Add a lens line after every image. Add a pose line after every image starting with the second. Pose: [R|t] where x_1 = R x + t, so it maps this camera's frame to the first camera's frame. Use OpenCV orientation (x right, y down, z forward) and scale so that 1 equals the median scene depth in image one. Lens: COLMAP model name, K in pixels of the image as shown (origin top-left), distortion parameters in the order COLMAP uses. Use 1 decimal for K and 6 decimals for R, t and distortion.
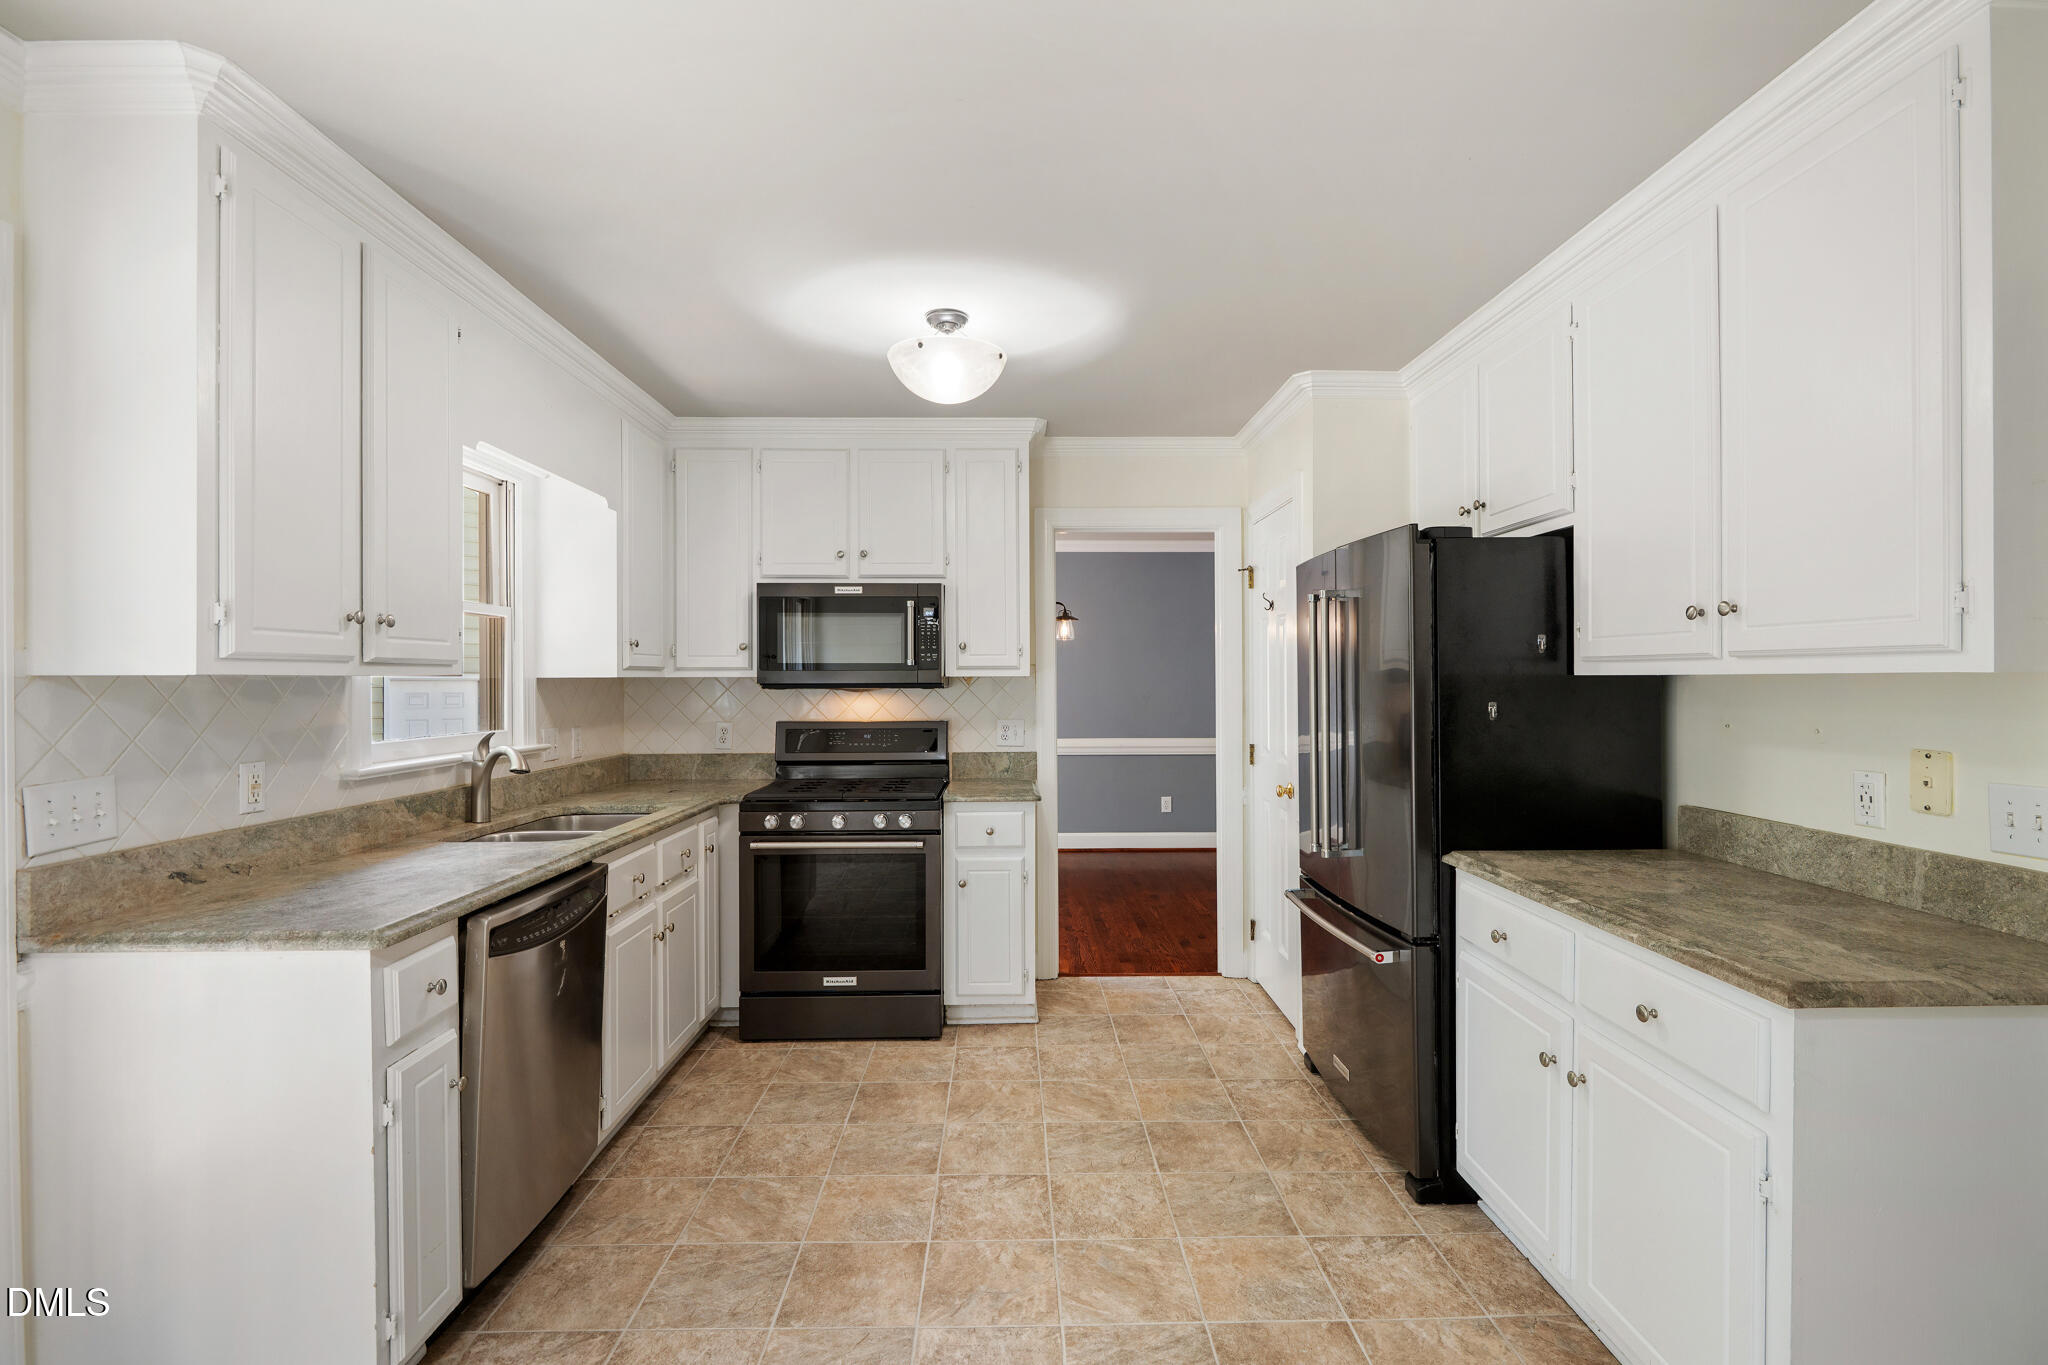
lens RADIAL K [[947.4, 0, 1027.1], [0, 947.4, 679.5], [0, 0, 1]] dist [-0.005829, -0.003440]
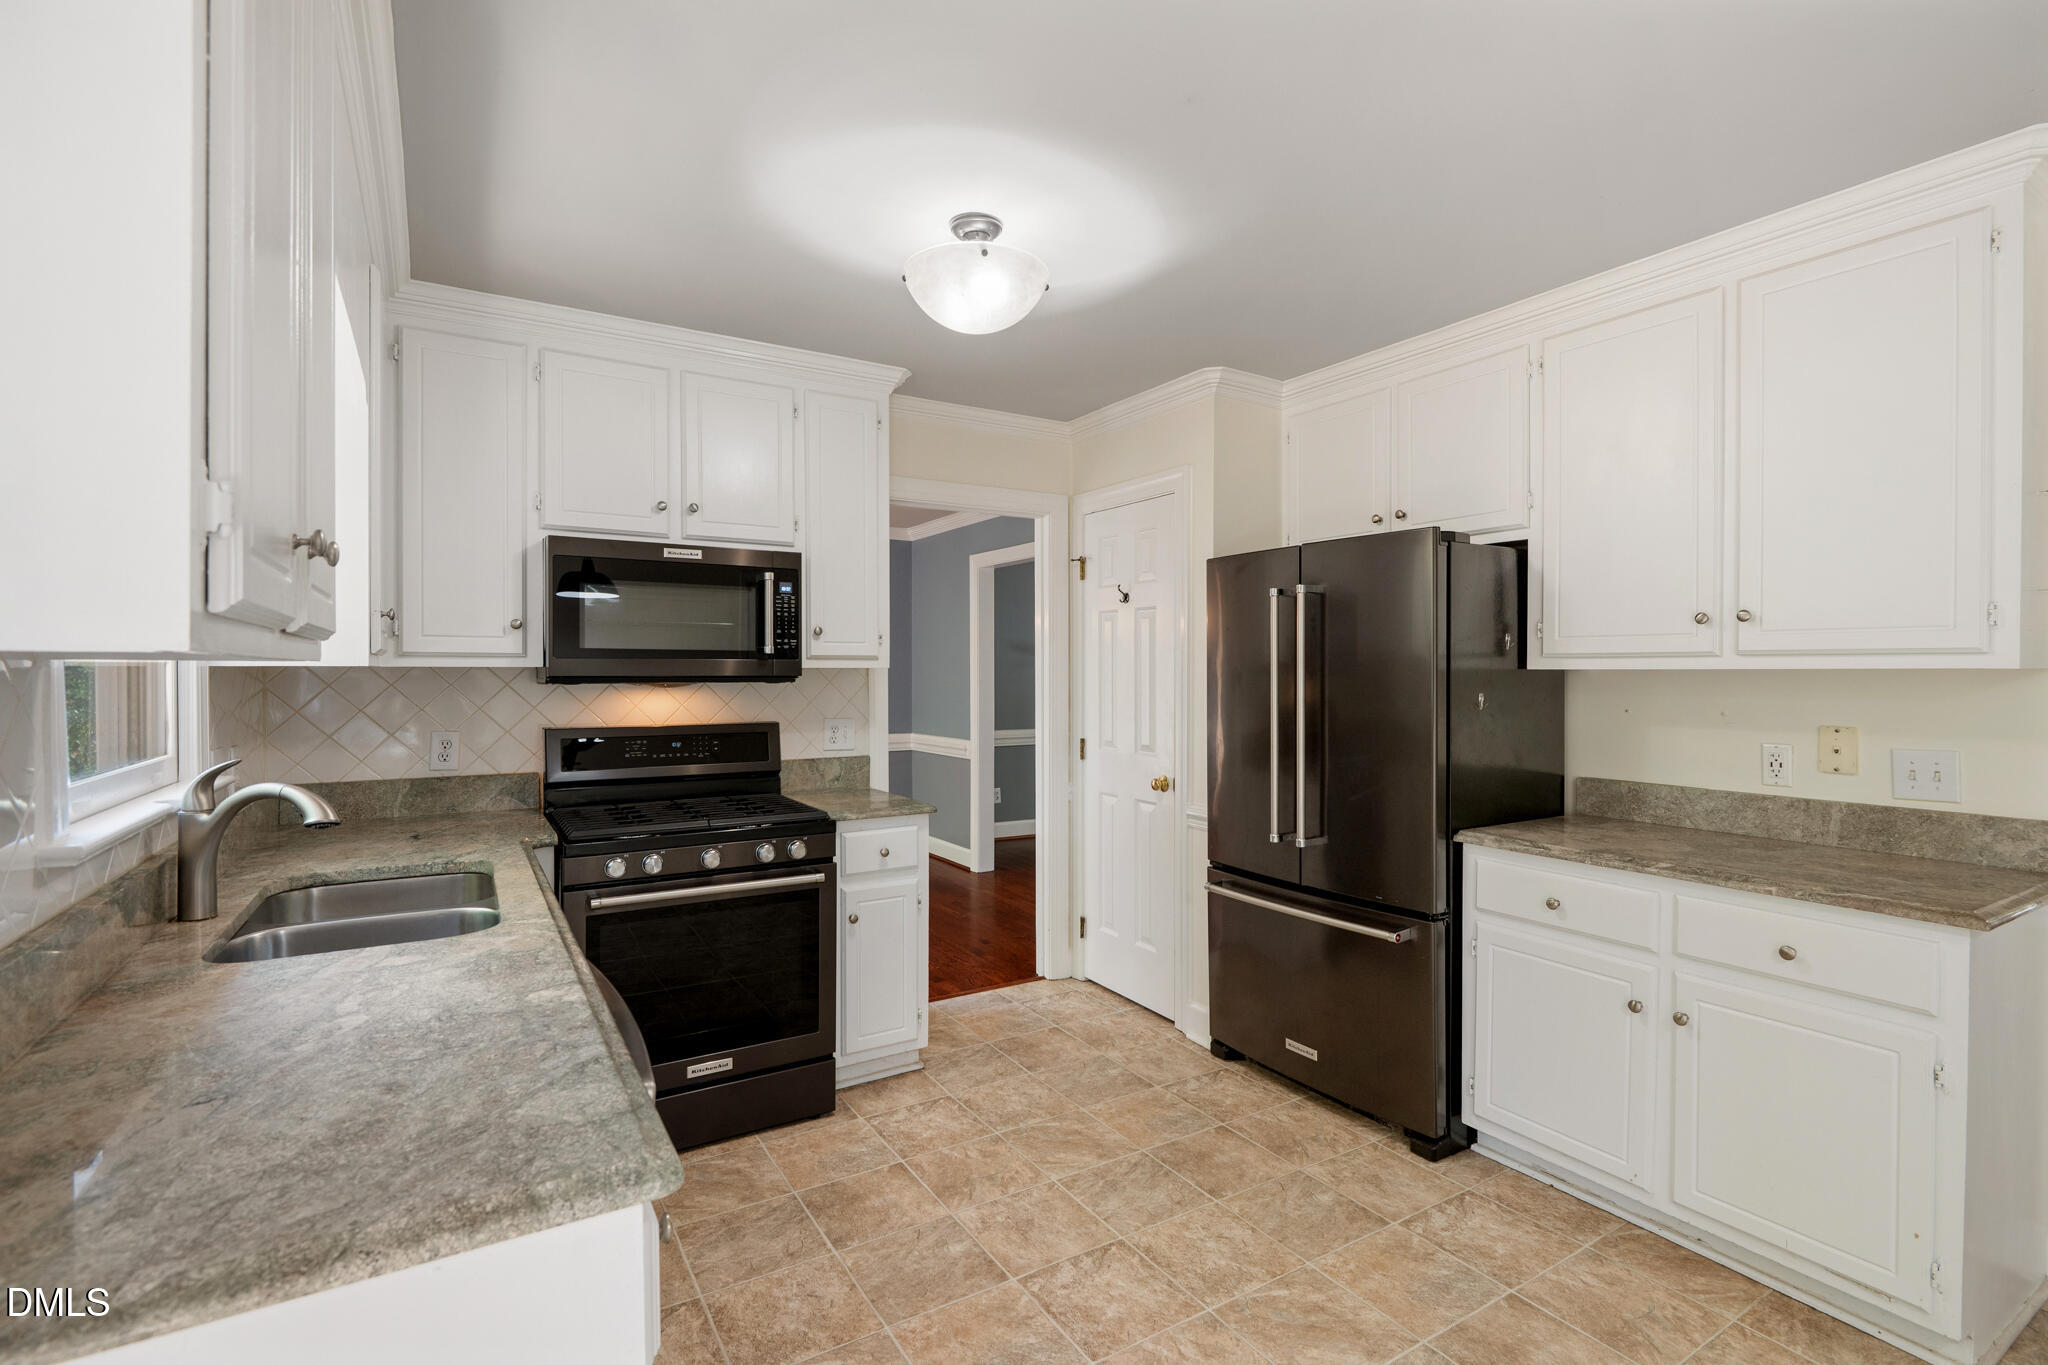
lens RADIAL K [[947.4, 0, 1028.7], [0, 947.4, 682.1], [0, 0, 1]] dist [-0.005829, -0.003440]
pose [[0.861435, -0.002057, 0.507864, -0.385639], [-0.002605, 0.999961, 0.008467, 0.001948], [-0.507861, -0.008617, 0.861396, 0.231235]]
